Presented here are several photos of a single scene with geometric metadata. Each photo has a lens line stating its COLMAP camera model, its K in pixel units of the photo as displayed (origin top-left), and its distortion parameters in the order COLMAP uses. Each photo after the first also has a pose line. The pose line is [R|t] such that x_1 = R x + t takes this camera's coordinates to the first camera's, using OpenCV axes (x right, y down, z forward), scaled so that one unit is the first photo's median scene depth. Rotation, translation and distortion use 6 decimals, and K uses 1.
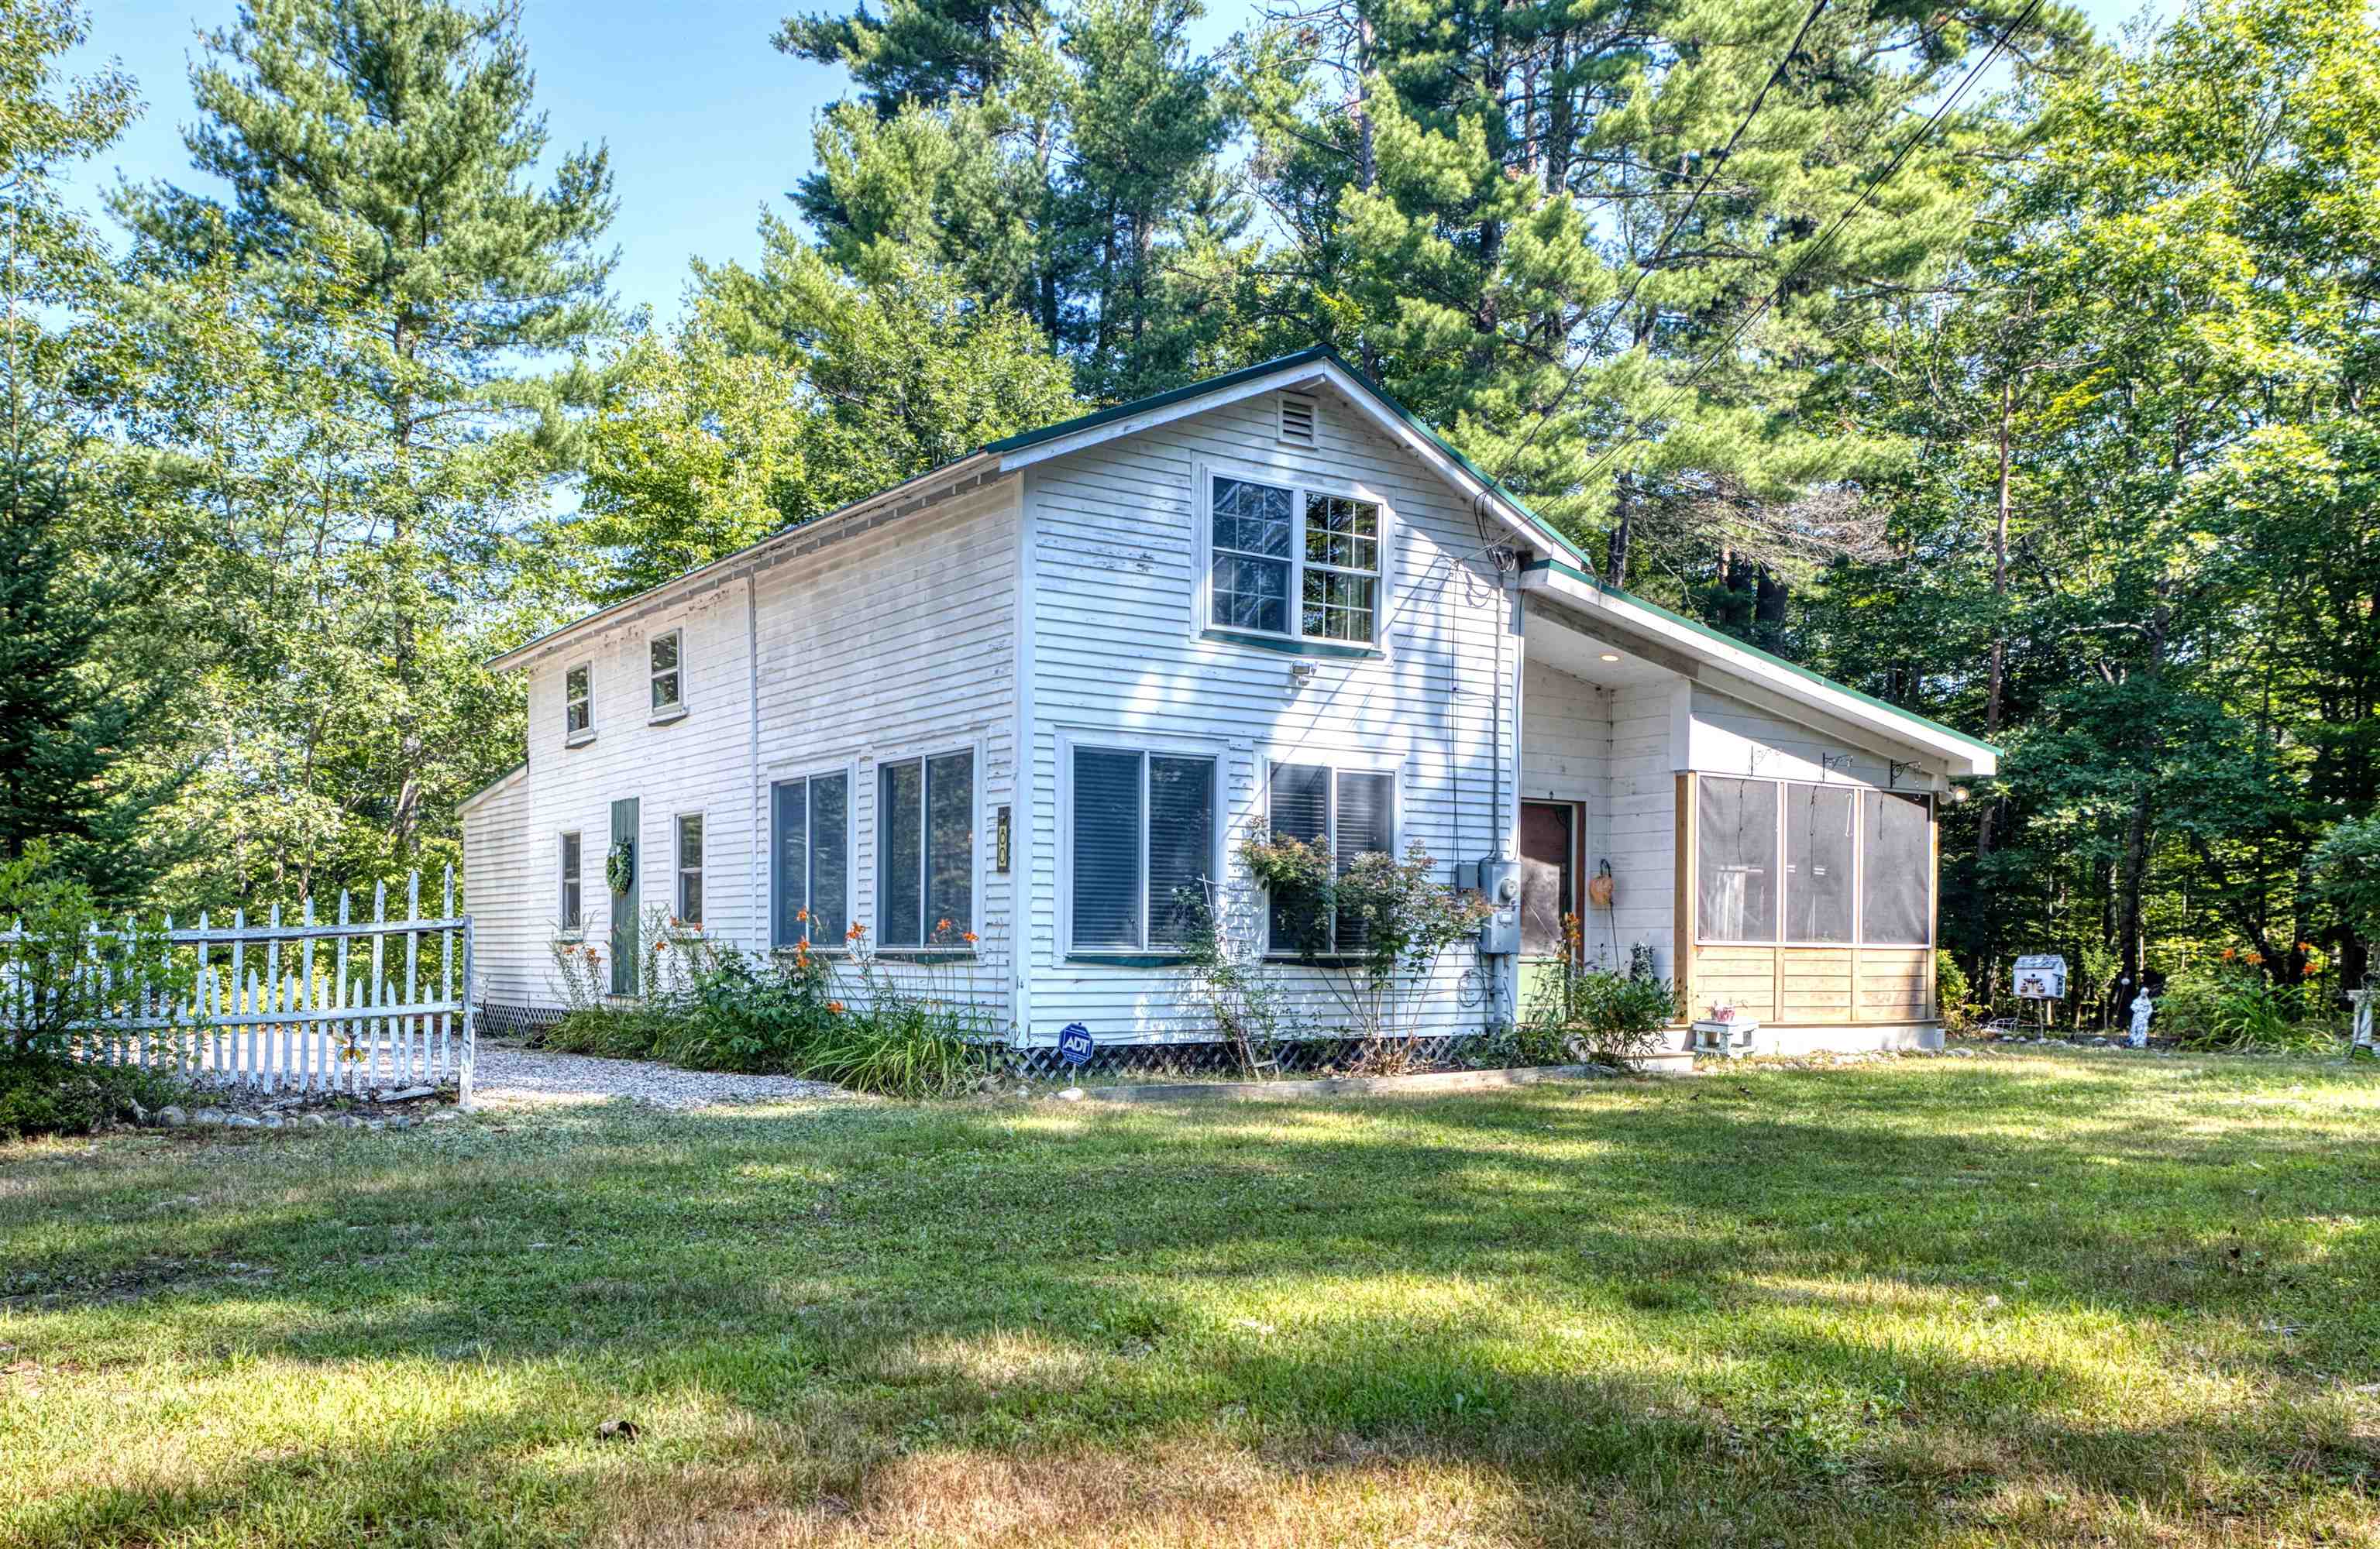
lens RADIAL K [[2015.8, 0, 1191.2], [0, 2015.8, 998.7], [0, 0, 1]] dist [0.011839, -0.013581]
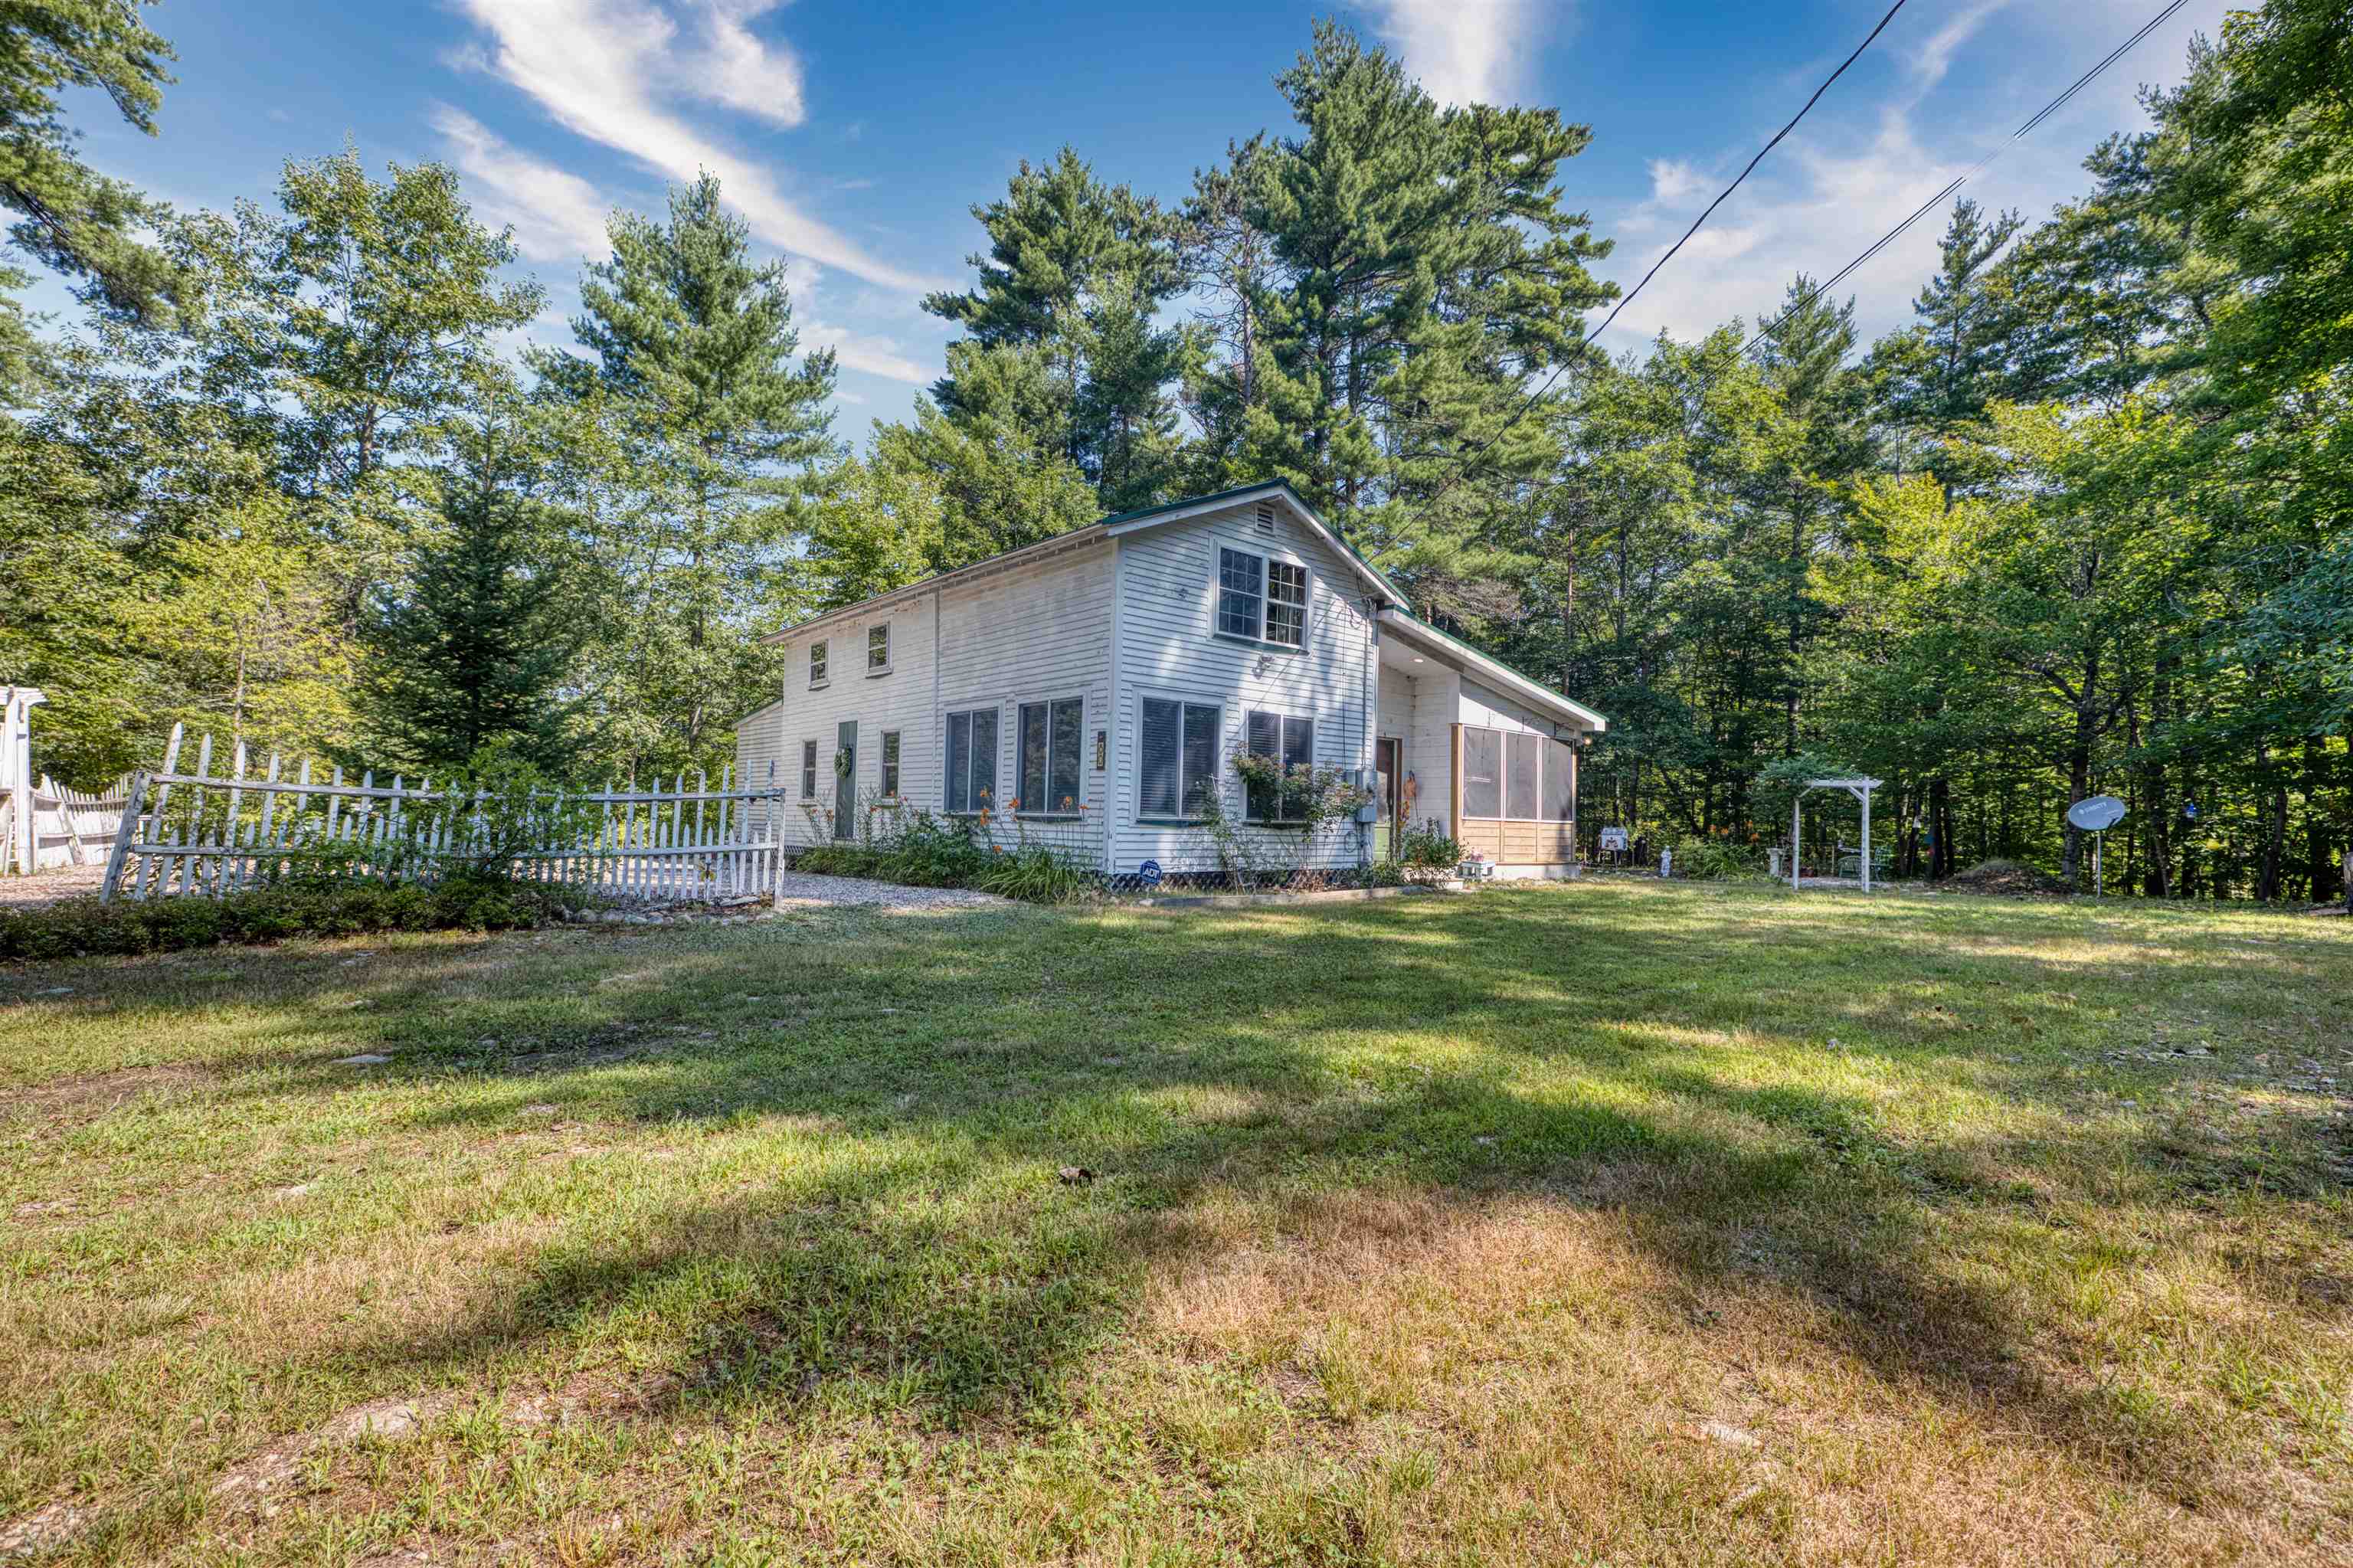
lens RADIAL K [[1023.8, 0, 1186.3], [0, 1023.8, 781.3], [0, 0, 1]] dist [-0.000880, 0.000471]
pose [[0.989206, 0.022606, 0.144777, -0.109924], [-0.014106, 0.998130, -0.059471, -0.002193], [-0.145851, 0.056786, 0.987675, 0.106976]]
